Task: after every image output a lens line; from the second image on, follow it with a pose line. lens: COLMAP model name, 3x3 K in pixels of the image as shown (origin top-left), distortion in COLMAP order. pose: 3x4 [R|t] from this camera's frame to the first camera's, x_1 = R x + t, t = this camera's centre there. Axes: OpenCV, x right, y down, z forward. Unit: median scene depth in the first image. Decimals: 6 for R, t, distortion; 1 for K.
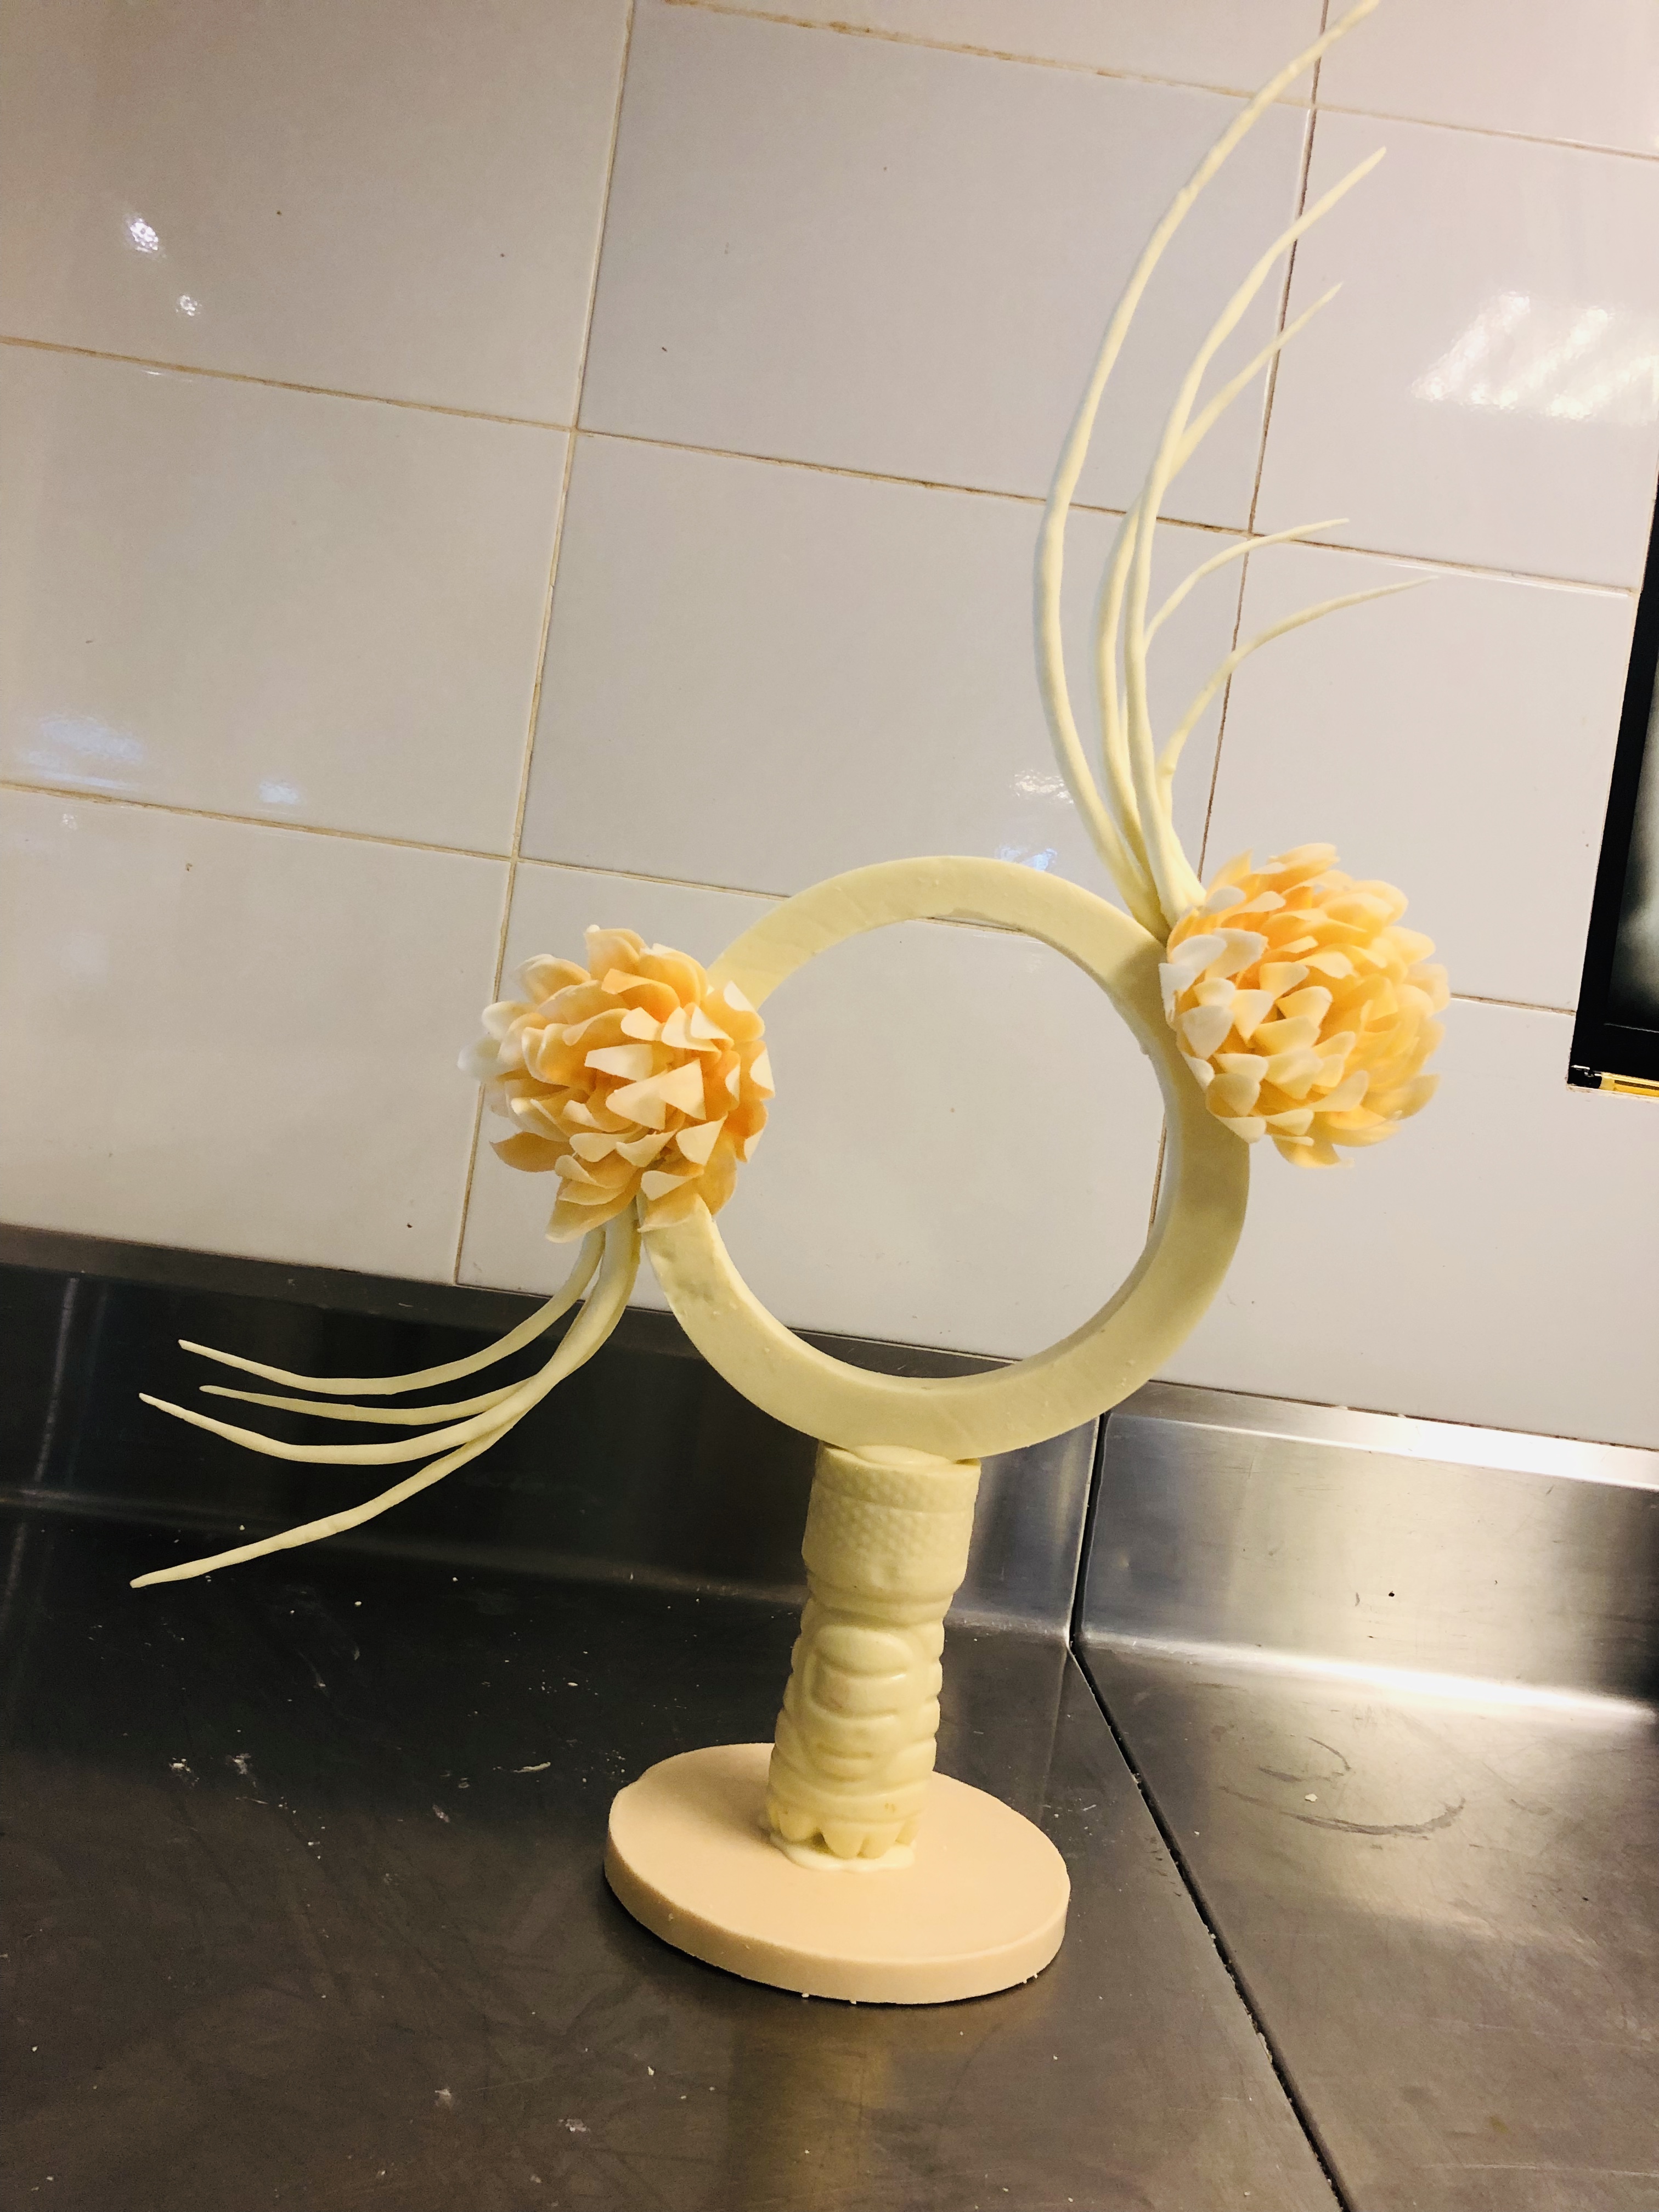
lens RADIAL K [[1855.8, 0, 829.5], [0, 1855.8, 1106.0], [0, 0, 1]] dist [0.033337, -0.003133]
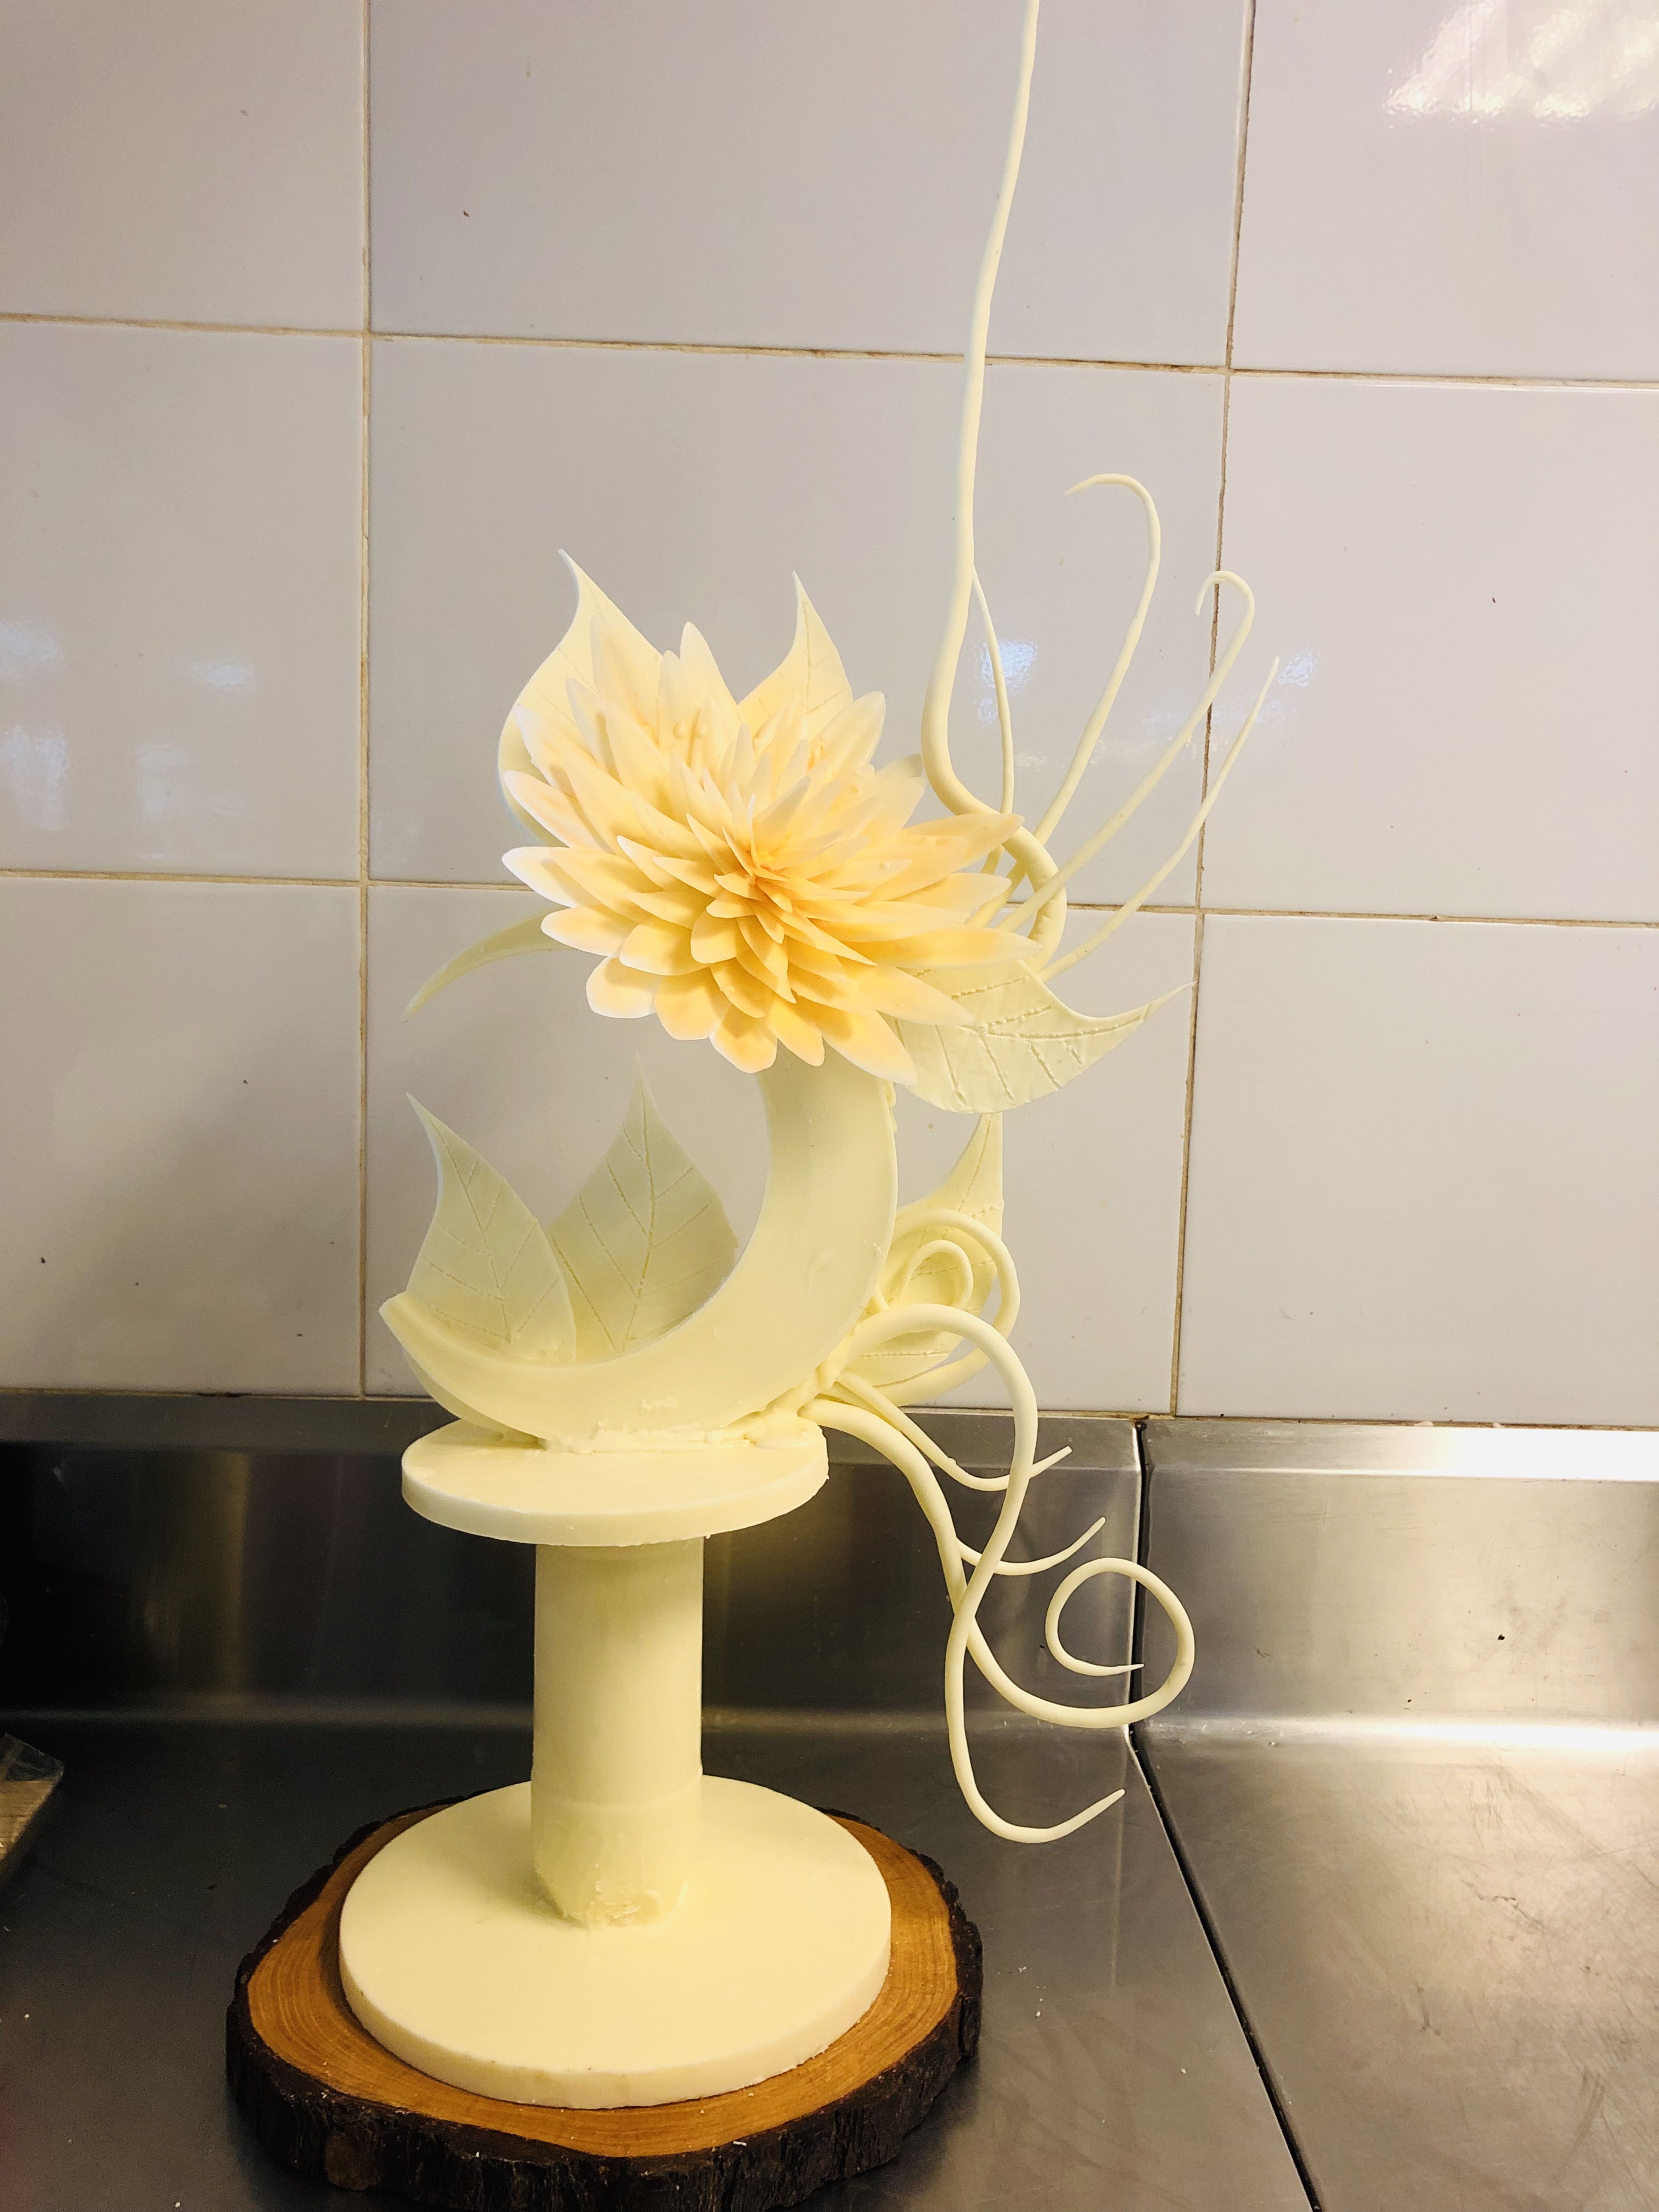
lens RADIAL K [[1855.8, 0, 829.5], [0, 1855.8, 1106.0], [0, 0, 1]] dist [0.033337, -0.003133]
pose [[0.994272, -0.104319, -0.023264, 0.042959], [0.106083, 0.989735, 0.095767, -0.092190], [0.013035, -0.097687, 0.995132, 0.178106]]
